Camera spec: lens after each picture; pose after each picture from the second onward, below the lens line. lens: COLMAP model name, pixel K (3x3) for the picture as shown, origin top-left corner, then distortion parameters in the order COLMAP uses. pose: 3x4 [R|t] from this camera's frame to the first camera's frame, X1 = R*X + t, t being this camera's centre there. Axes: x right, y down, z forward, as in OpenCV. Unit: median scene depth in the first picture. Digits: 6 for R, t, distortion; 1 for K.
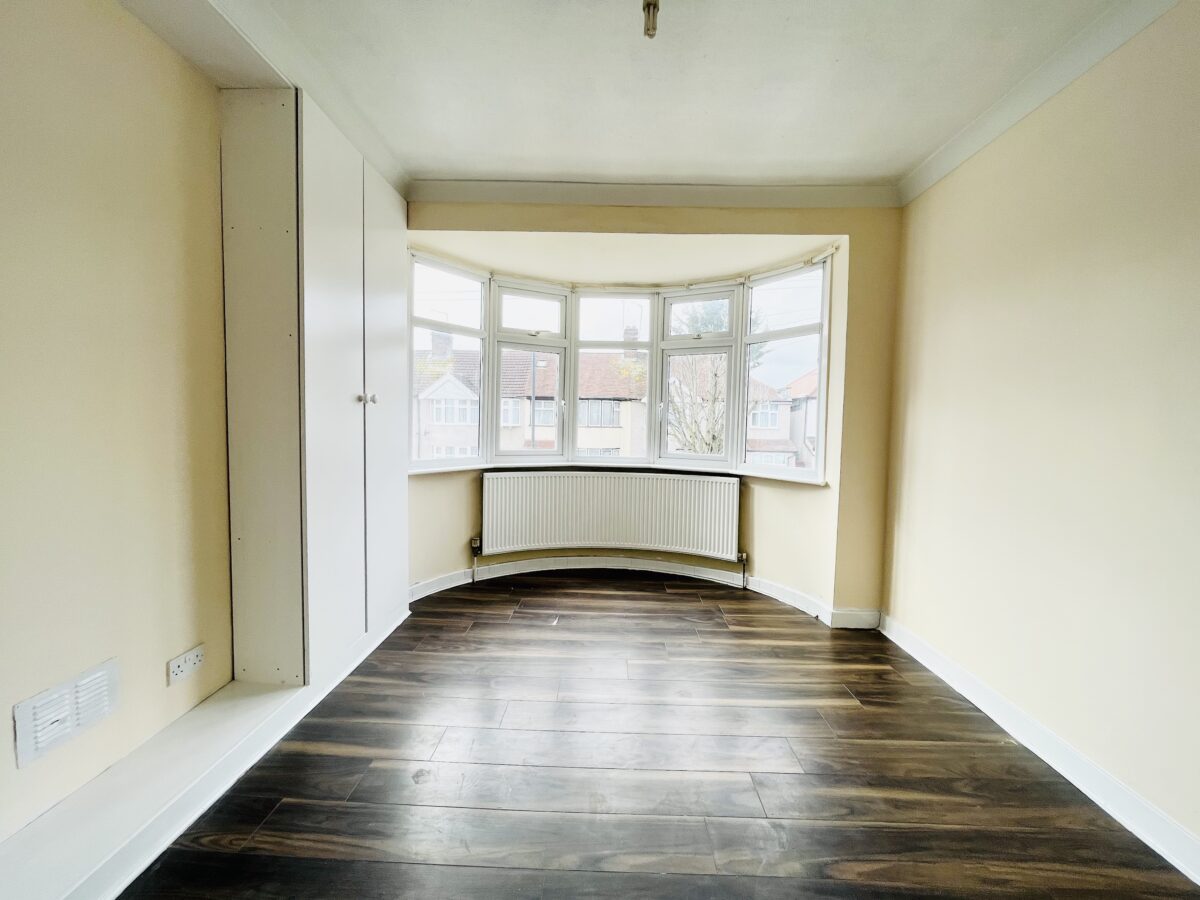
lens RADIAL K [[486.0, 0, 600.6], [0, 486.0, 449.6], [0, 0, 1]] dist [-0.000291, -0.000407]
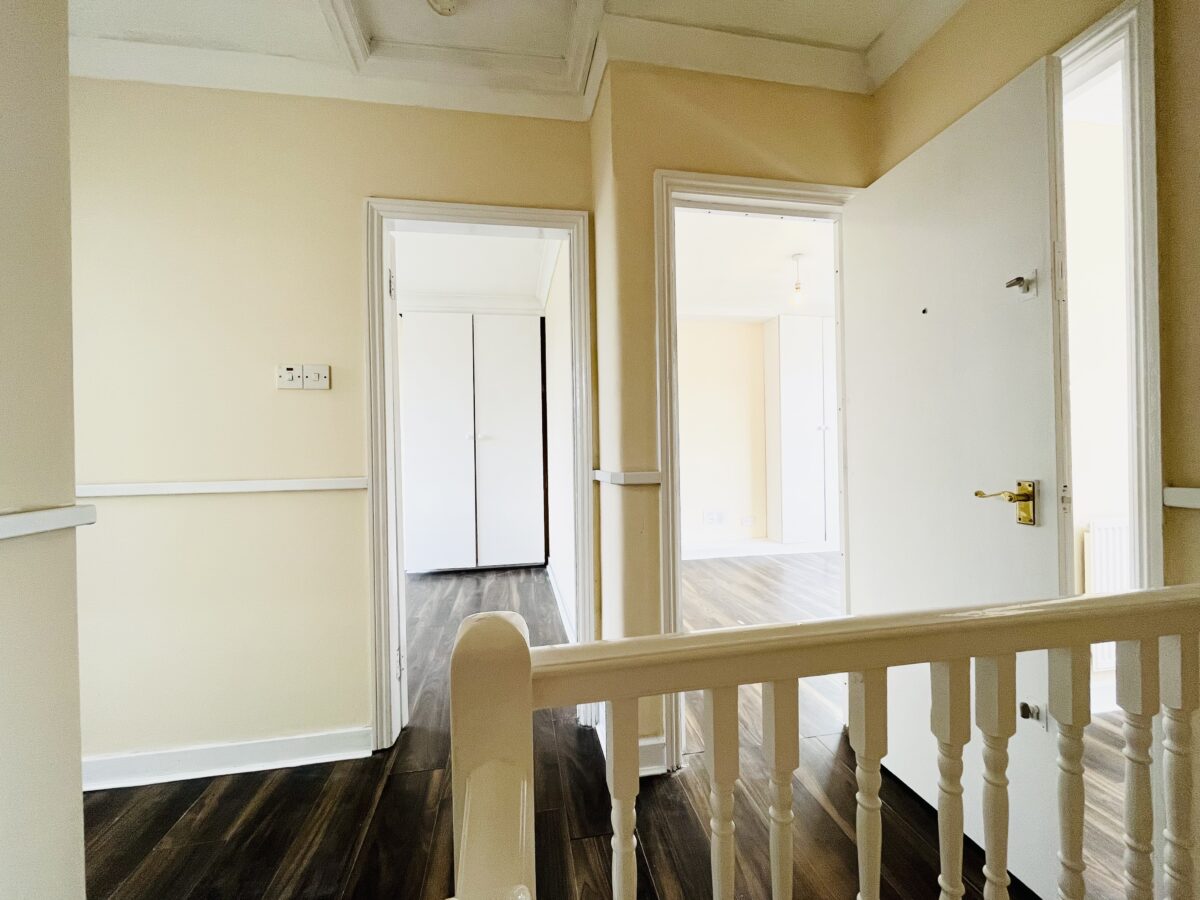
lens RADIAL K [[486.0, 0, 600.6], [0, 486.0, 449.6], [0, 0, 1]] dist [-0.000291, -0.000407]
pose [[0.207683, -0.021076, -0.977969, 0.934410], [-0.030907, 0.999127, -0.028096, 0.053075], [0.977708, 0.036061, 0.206851, -0.258757]]
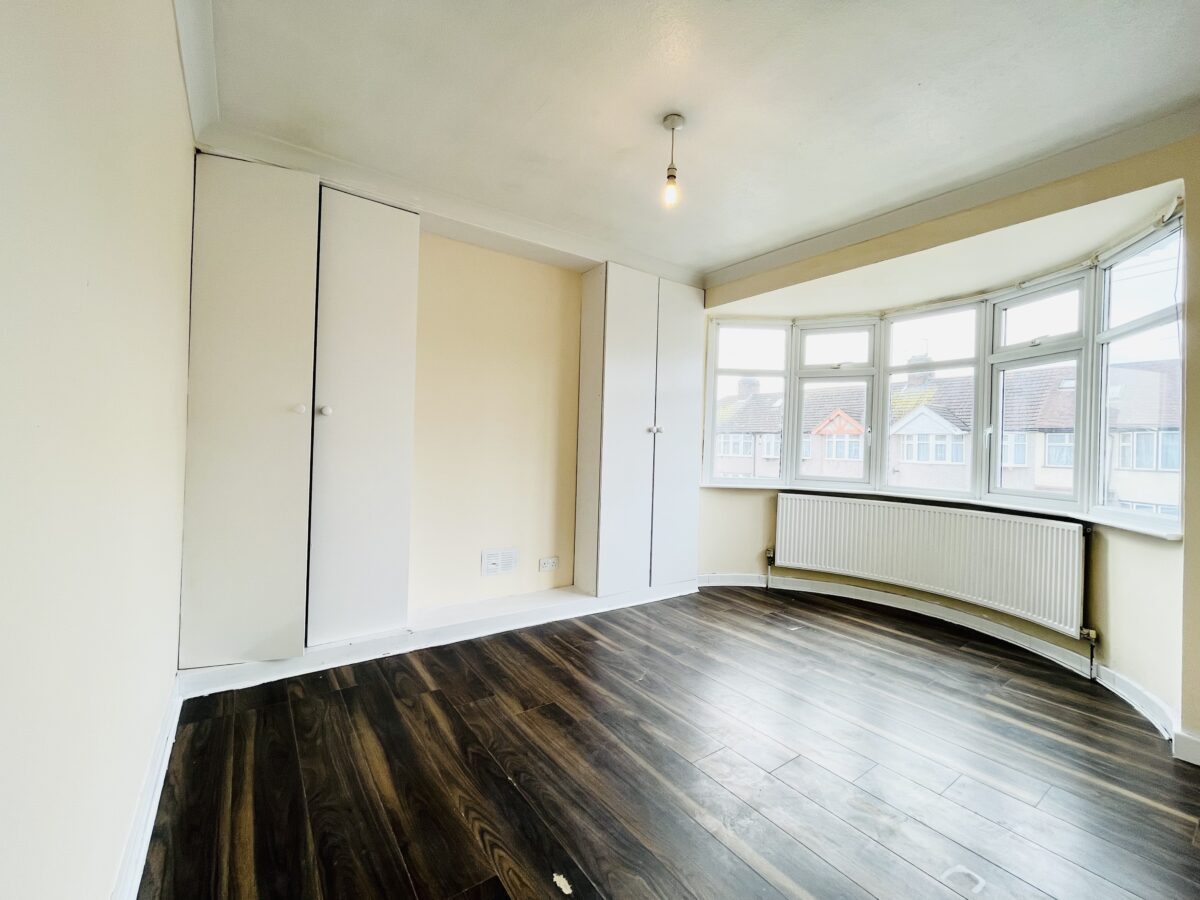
lens RADIAL K [[486.0, 0, 600.6], [0, 486.0, 449.6], [0, 0, 1]] dist [-0.000291, -0.000407]
pose [[0.609956, 0.002775, -0.792431, 0.421437], [-0.063676, 0.996932, -0.045522, 0.024620], [0.789873, 0.078225, 0.608261, -0.038967]]
